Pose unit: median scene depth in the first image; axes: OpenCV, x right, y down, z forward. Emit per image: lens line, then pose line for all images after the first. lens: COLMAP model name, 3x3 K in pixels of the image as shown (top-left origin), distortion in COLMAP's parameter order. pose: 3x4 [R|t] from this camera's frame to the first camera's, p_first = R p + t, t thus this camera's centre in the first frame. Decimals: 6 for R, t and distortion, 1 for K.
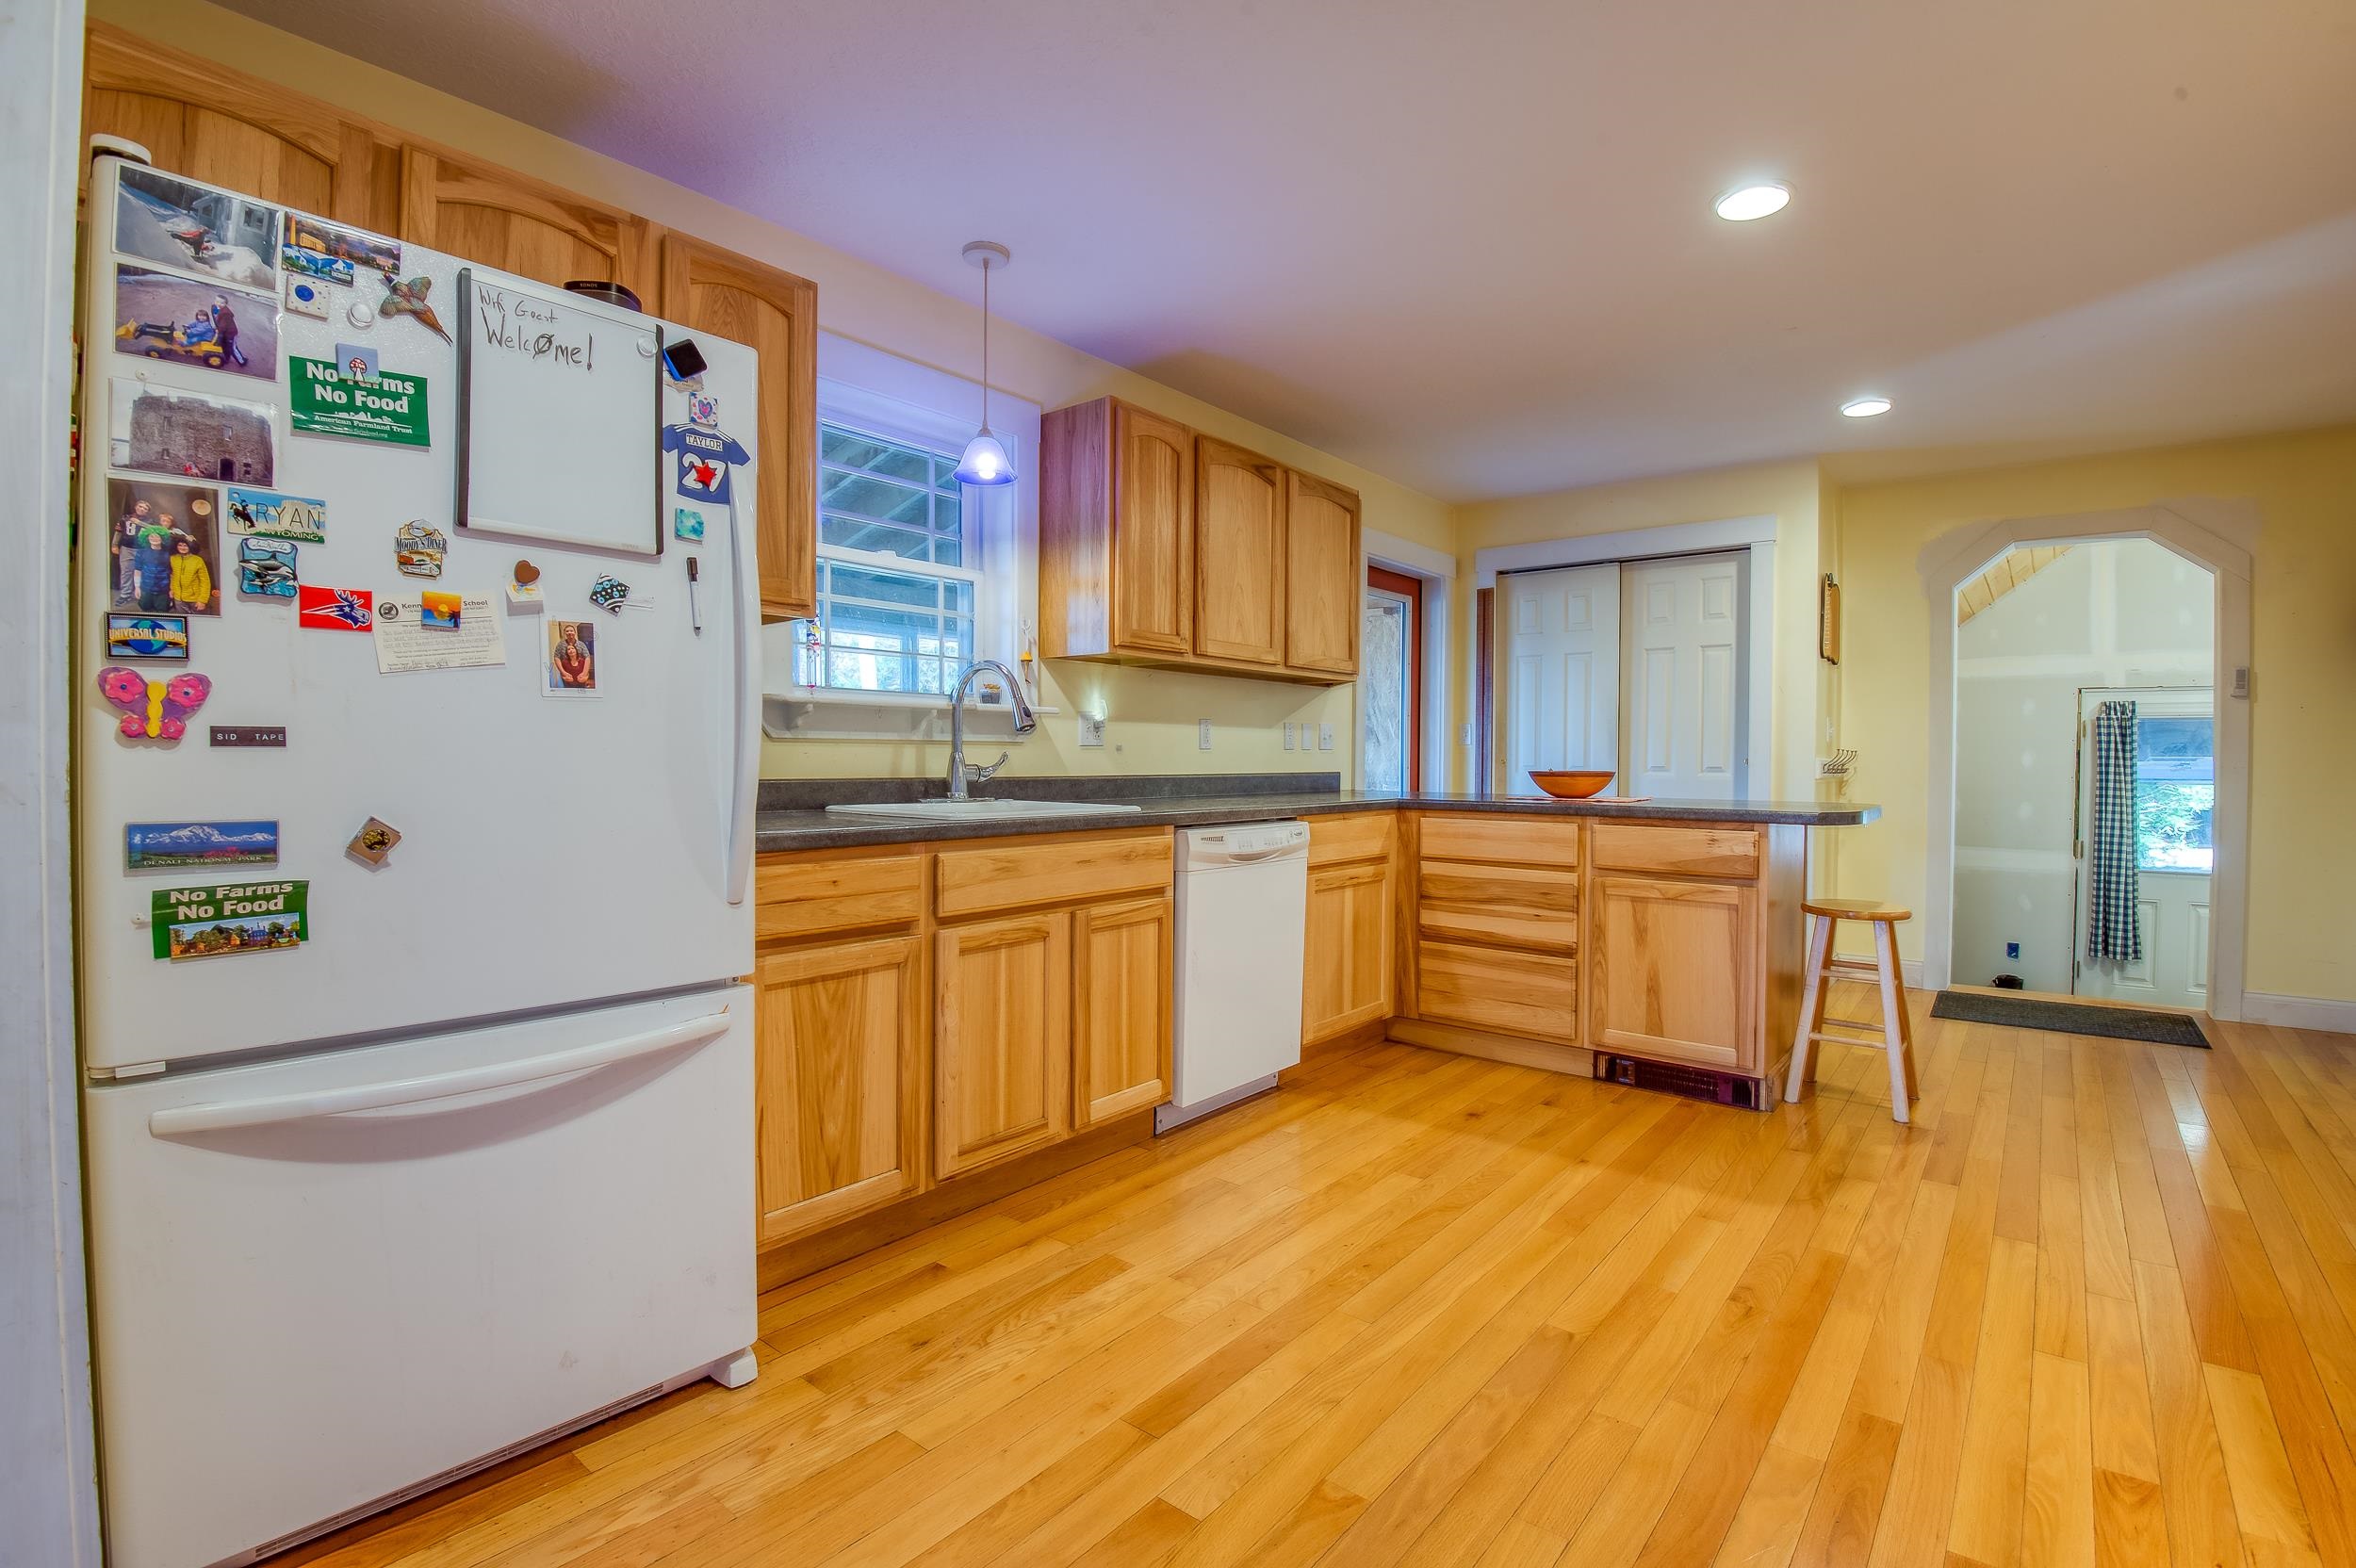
lens RADIAL K [[1084.9, 0, 1169.5], [0, 1084.9, 769.0], [0, 0, 1]] dist [-0.001323, -0.022723]
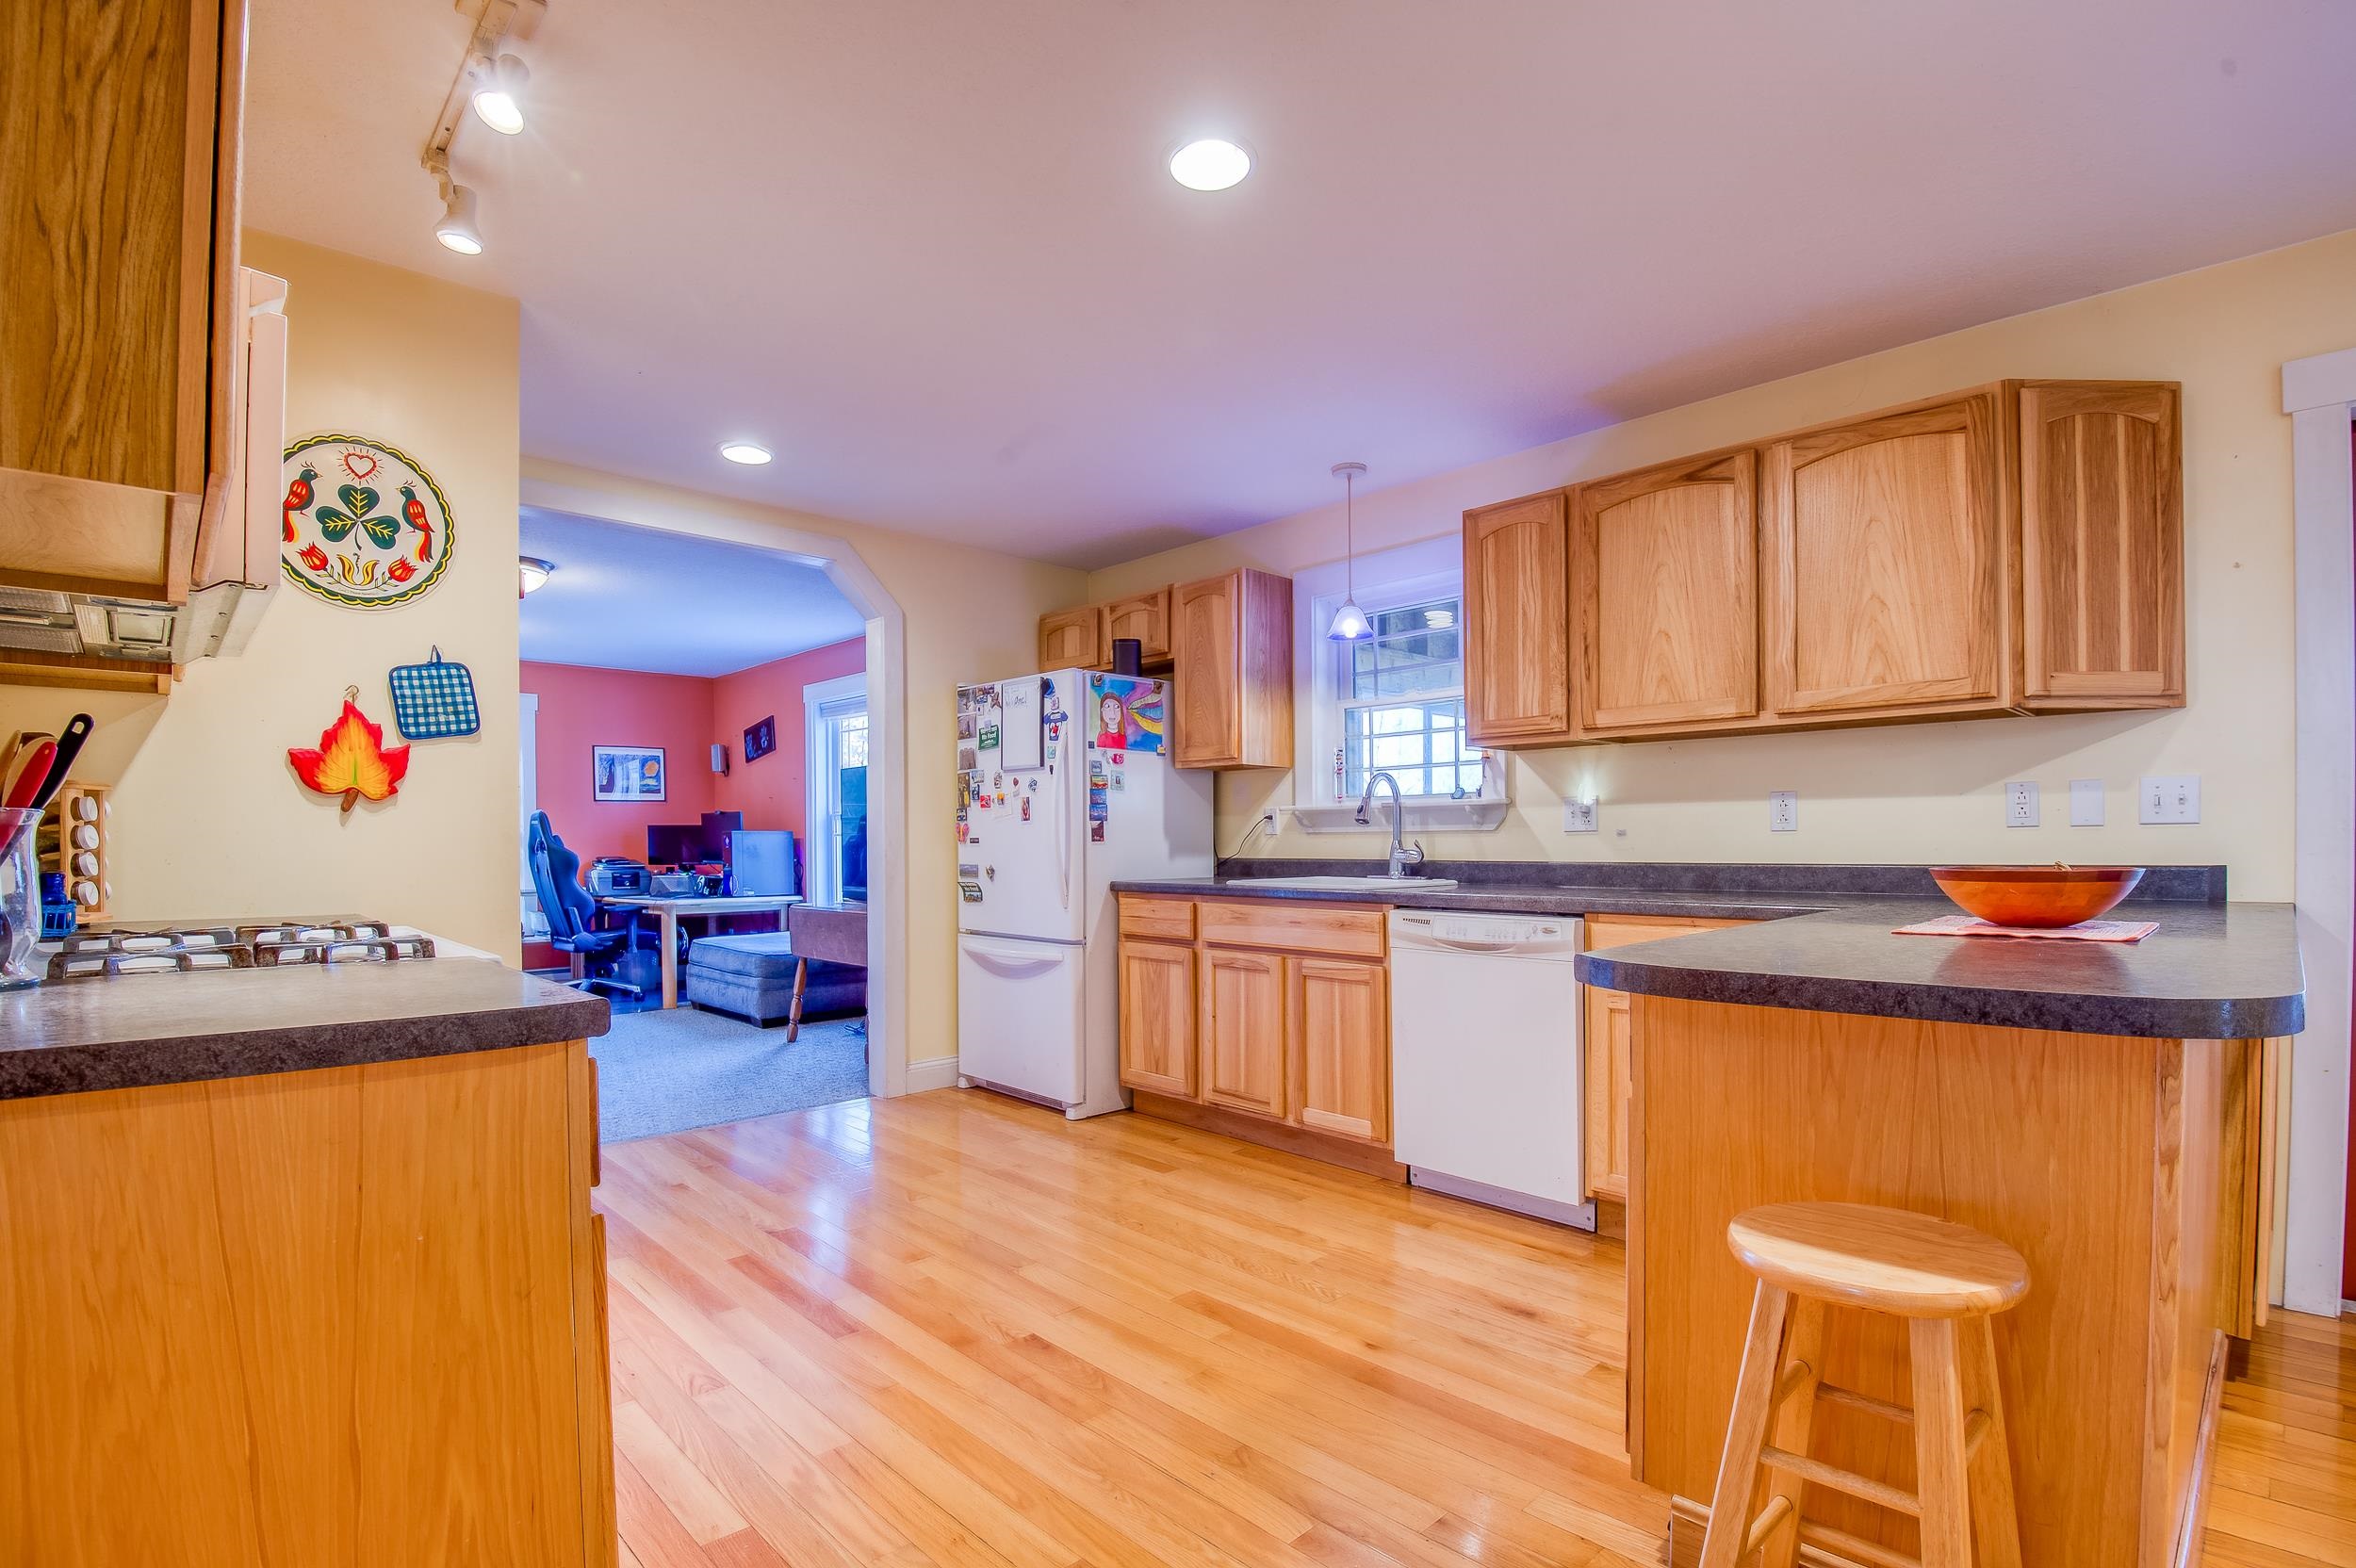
lens RADIAL K [[1113.3, 0, 1180.6], [0, 1113.3, 841.3], [0, 0, 1]] dist [-0.028303, -0.001007]
pose [[-0.121166, -0.004951, -0.992620, 1.208729], [-0.005494, 0.999976, -0.004317, -0.007655], [0.992617, 0.004930, -0.121190, 0.952061]]
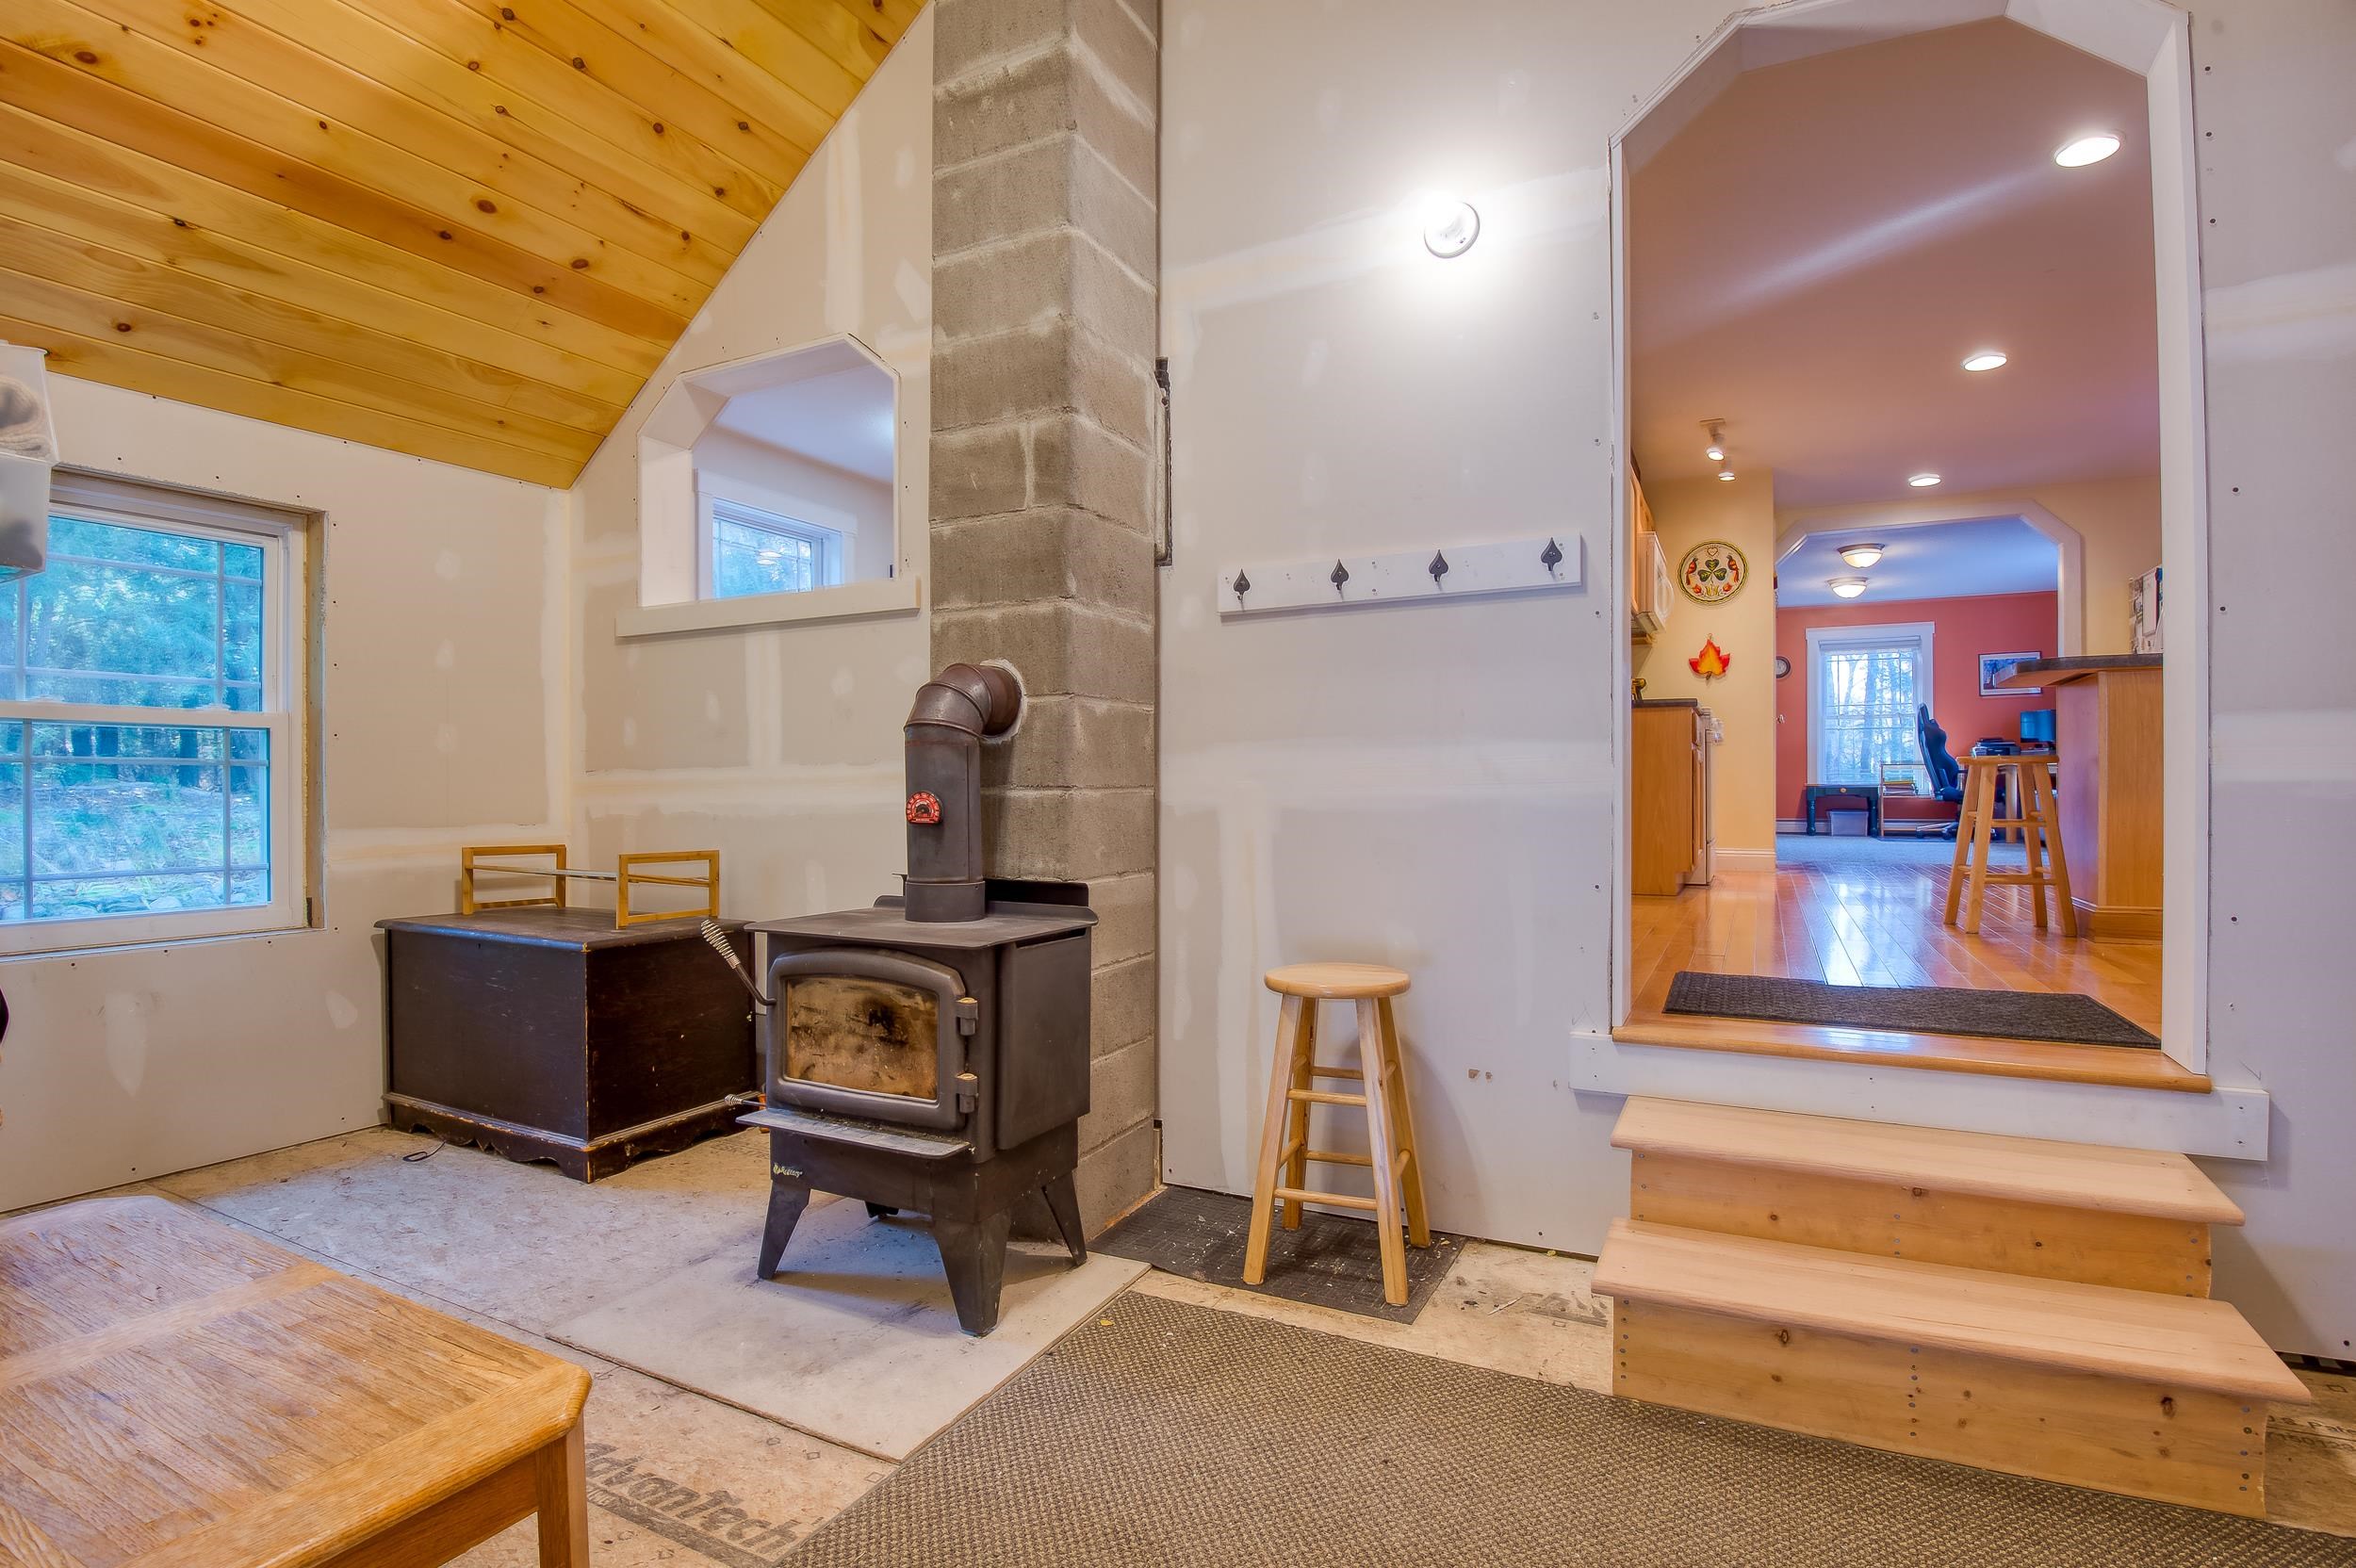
lens RADIAL K [[1110.6, 0, 1202.7], [0, 1110.6, 780.3], [0, 0, 1]] dist [-0.001863, -0.024991]
pose [[-0.975549, -0.007569, -0.219651, 1.994957], [-0.010407, 0.999877, 0.011768, 0.162718], [0.219534, 0.013766, -0.975508, 2.254783]]
